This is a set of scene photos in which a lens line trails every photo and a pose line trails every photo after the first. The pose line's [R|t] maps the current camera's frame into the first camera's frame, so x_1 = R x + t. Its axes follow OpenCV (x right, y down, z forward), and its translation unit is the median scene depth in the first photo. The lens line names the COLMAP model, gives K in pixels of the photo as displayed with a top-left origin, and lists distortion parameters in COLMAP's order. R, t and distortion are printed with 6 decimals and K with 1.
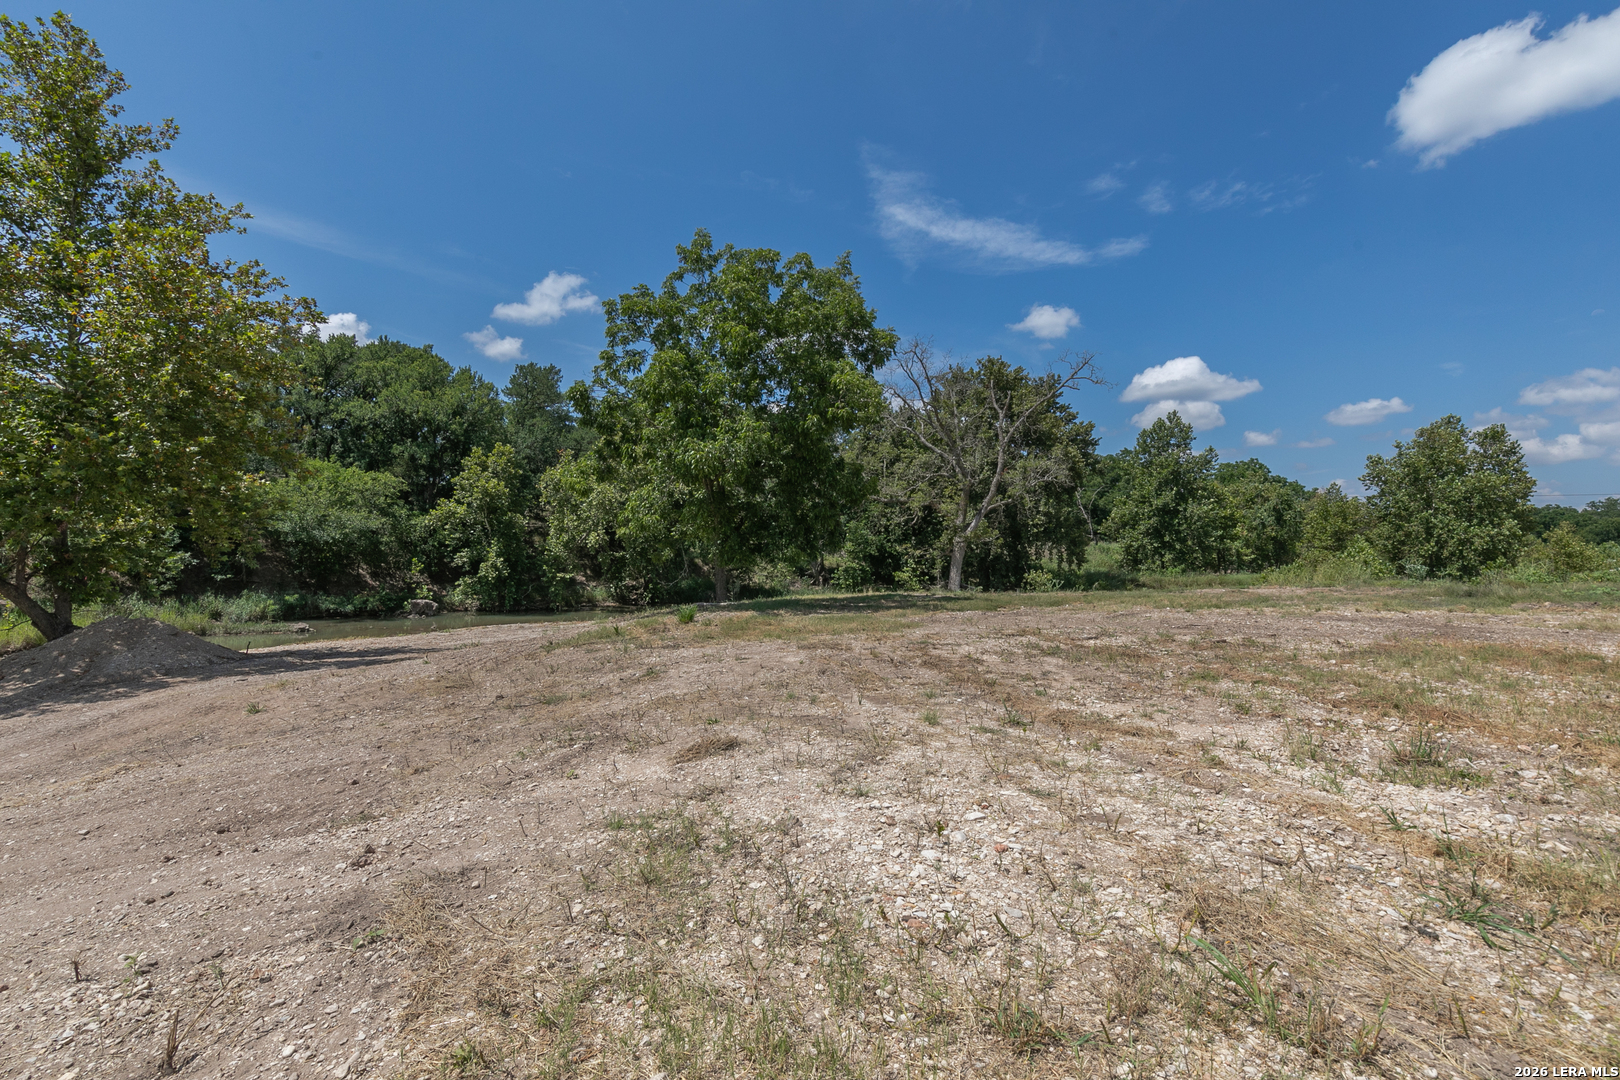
lens RADIAL K [[721.5, 0, 787.2], [0, 721.5, 593.8], [0, 0, 1]] dist [0.008200, -0.000828]
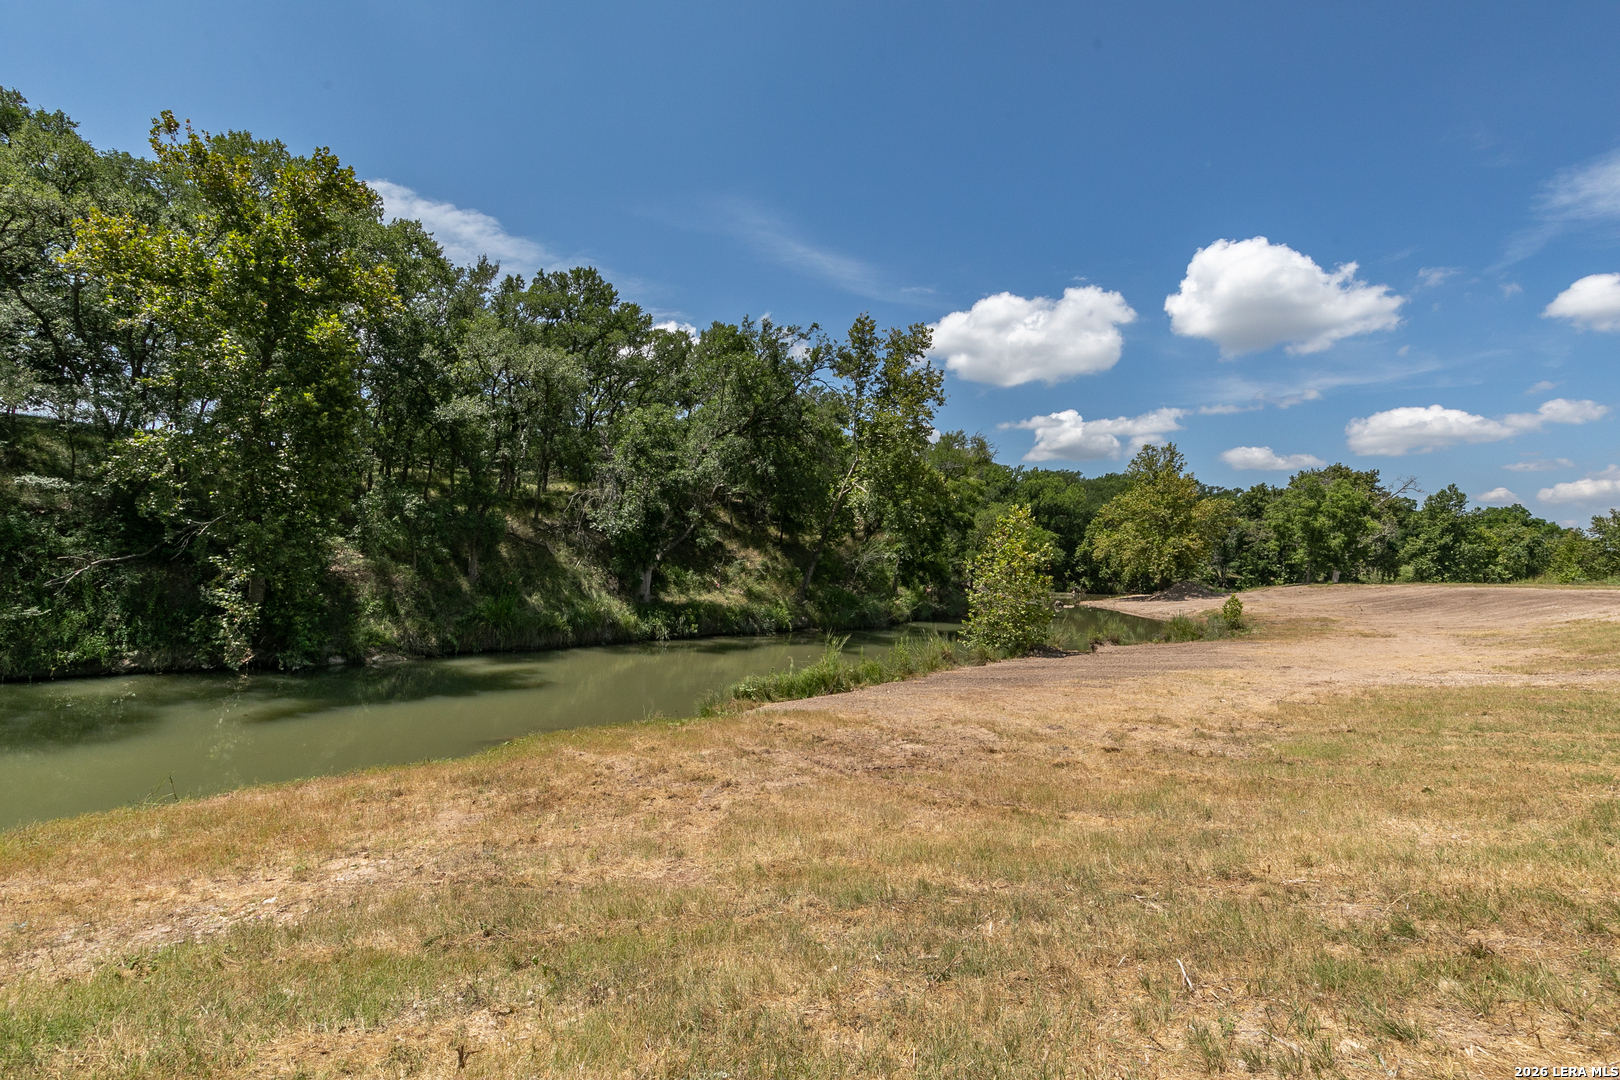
lens RADIAL K [[721.5, 0, 807.7], [0, 721.5, 551.3], [0, 0, 1]] dist [0.008200, -0.000828]
pose [[0.976047, 0.019402, -0.216695, -1.056603], [-0.035615, 0.996828, -0.071166, 0.126724], [0.214627, 0.077179, 0.973642, -1.806967]]
